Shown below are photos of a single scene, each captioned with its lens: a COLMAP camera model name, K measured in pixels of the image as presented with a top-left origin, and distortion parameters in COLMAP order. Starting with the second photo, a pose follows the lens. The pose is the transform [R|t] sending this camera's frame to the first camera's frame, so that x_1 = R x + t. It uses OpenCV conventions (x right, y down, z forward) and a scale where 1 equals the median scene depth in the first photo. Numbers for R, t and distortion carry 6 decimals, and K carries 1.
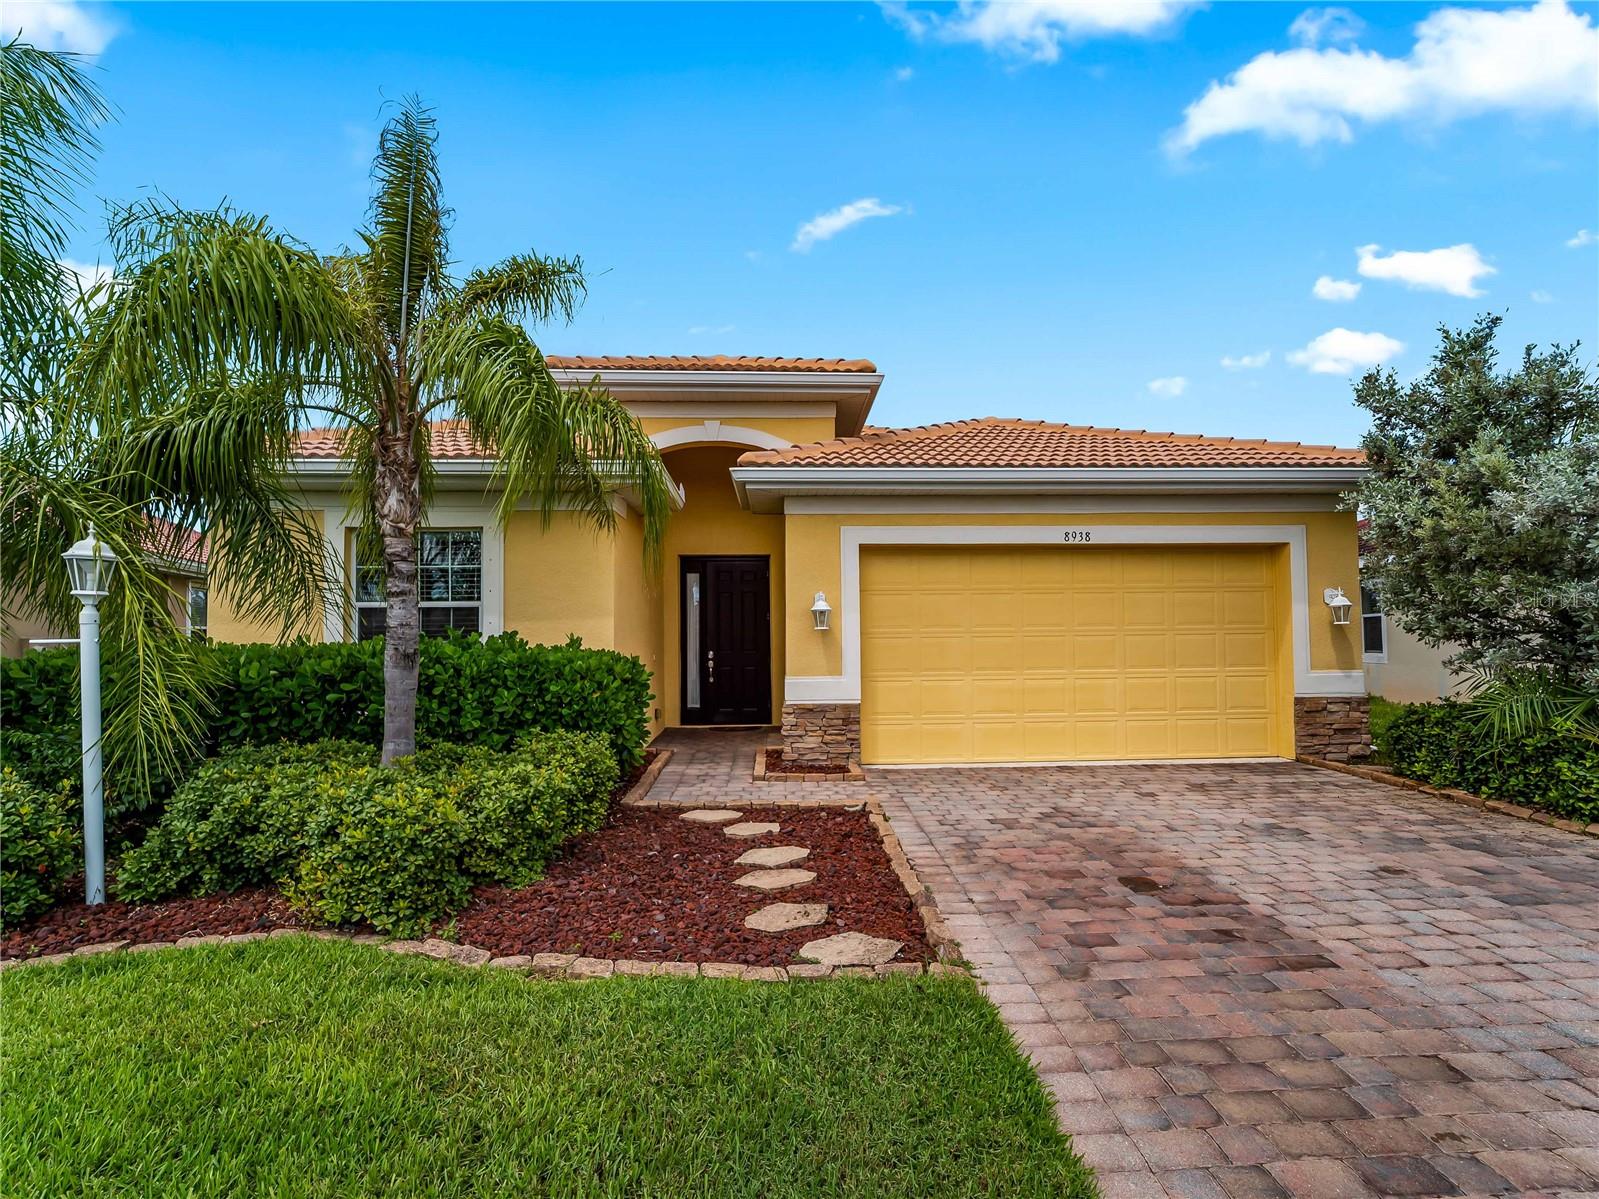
lens RADIAL K [[753.0, 0, 813.6], [0, 753.0, 624.5], [0, 0, 1]] dist [-0.003245, -0.000992]
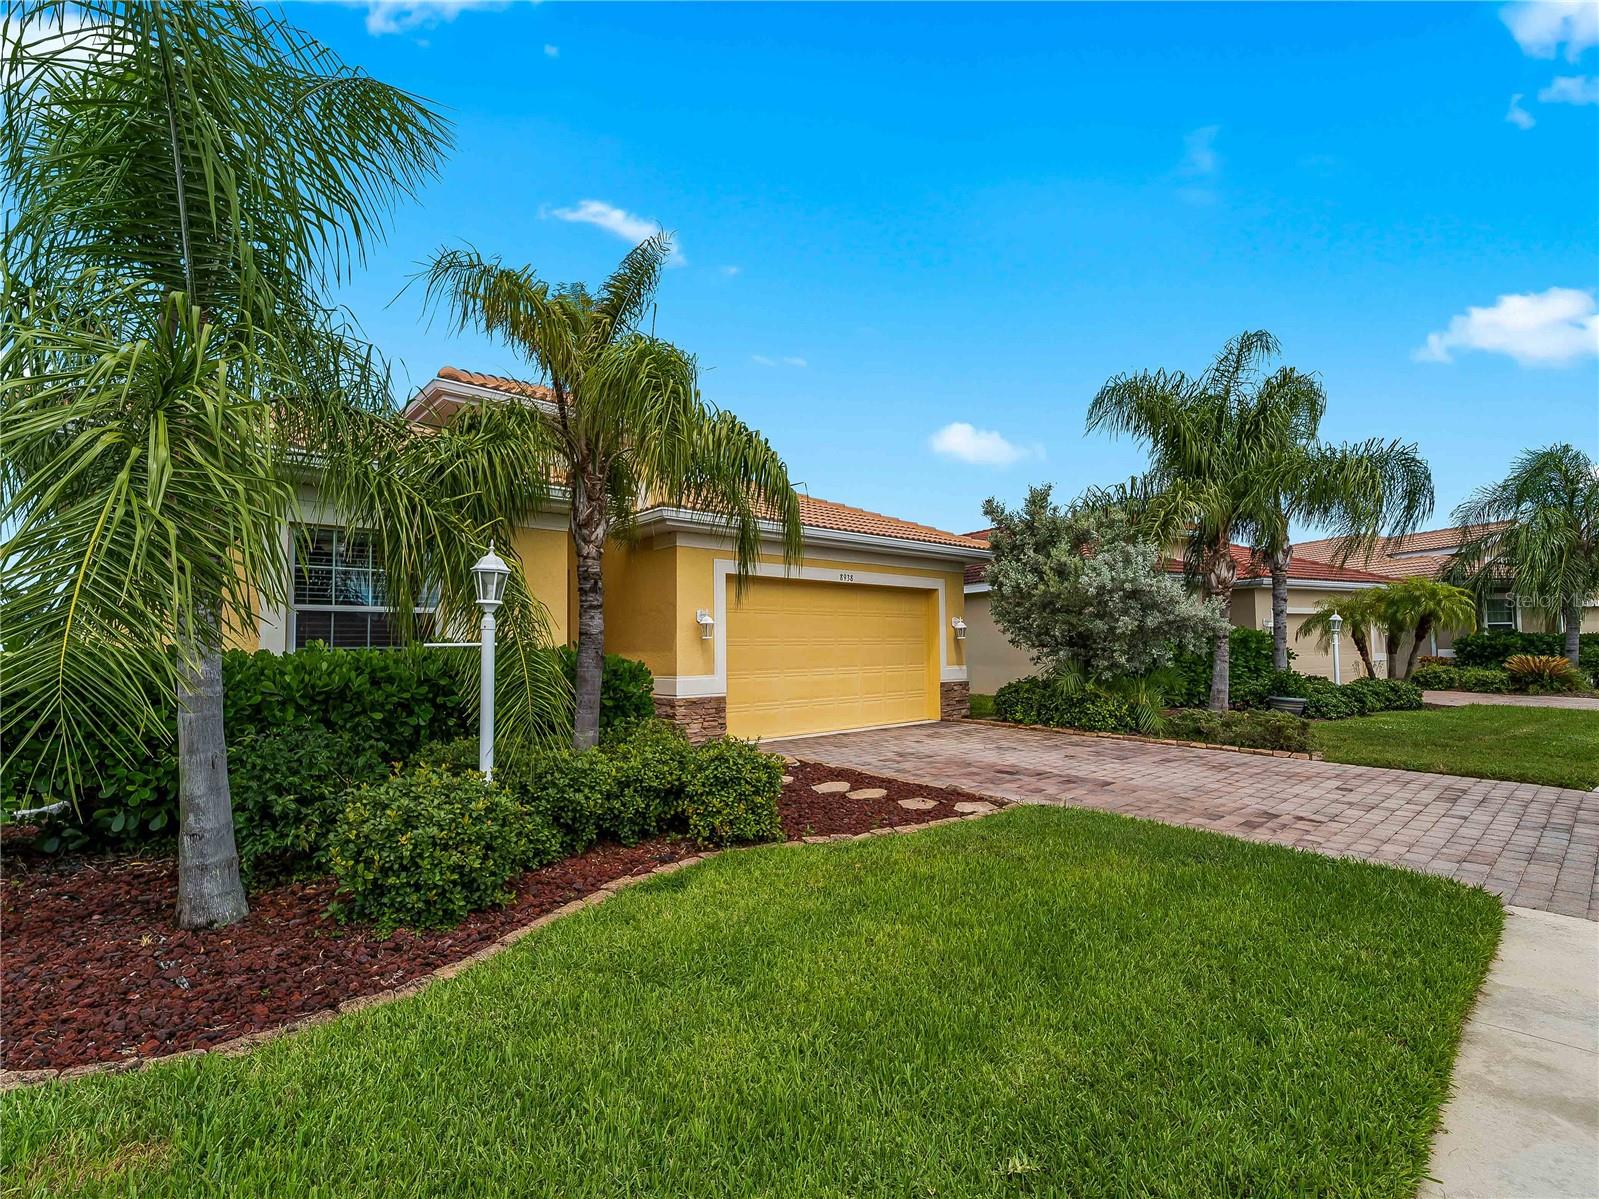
lens RADIAL K [[753.0, 0, 813.6], [0, 753.0, 624.5], [0, 0, 1]] dist [-0.003245, -0.000992]
pose [[0.766216, 0.021727, 0.642216, -0.675993], [-0.013205, 0.999750, -0.018068, 0.003061], [-0.642447, 0.005363, 0.766311, -0.096041]]
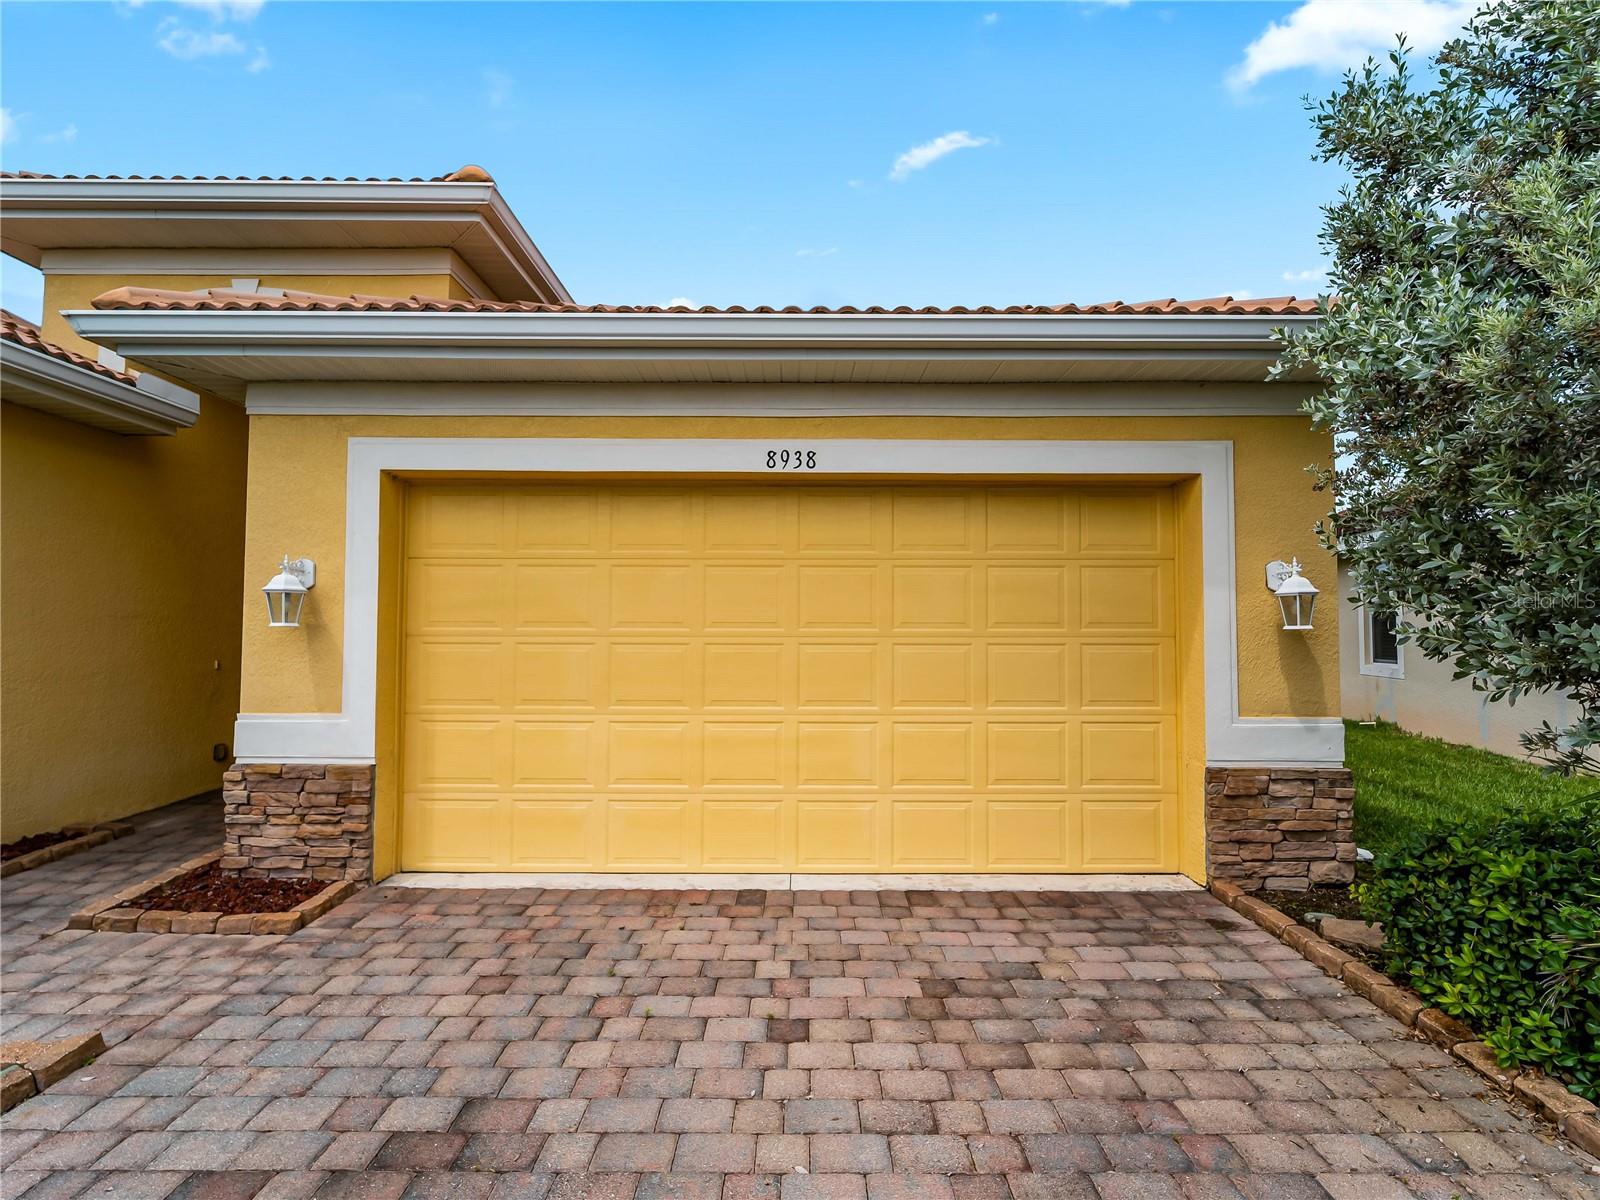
lens RADIAL K [[726.4, 0, 807.9], [0, 726.4, 611.6], [0, 0, 1]] dist [-0.002172, -0.001180]
pose [[0.998981, 0.012821, -0.043272, 0.403066], [-0.012988, 0.999909, -0.003566, -0.007293], [0.043223, 0.004125, 0.999057, 0.507311]]
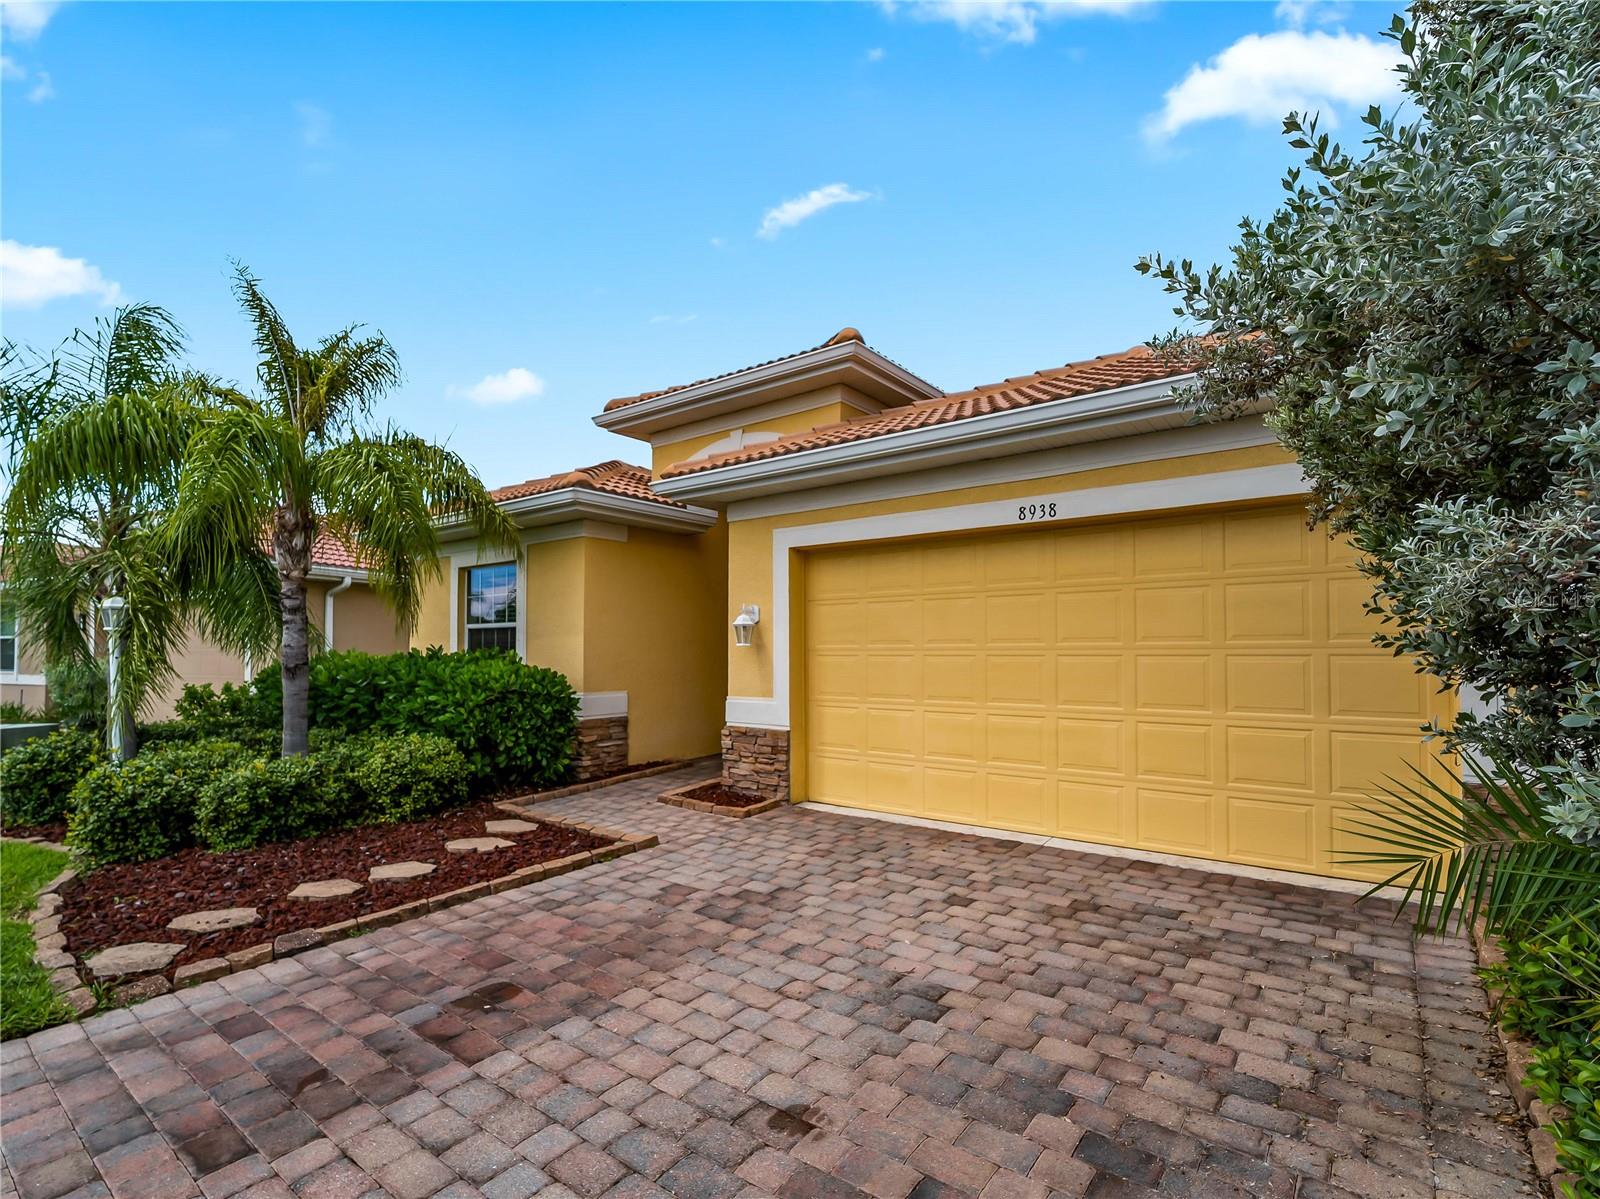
lens RADIAL K [[756.1, 0, 817.9], [0, 756.1, 633.9], [0, 0, 1]] dist [-0.002880, -0.000990]
pose [[0.773146, -0.006436, -0.634196, 0.660636], [0.010711, 0.999938, 0.002910, -0.009722], [0.634138, -0.009042, 0.773167, 0.353557]]
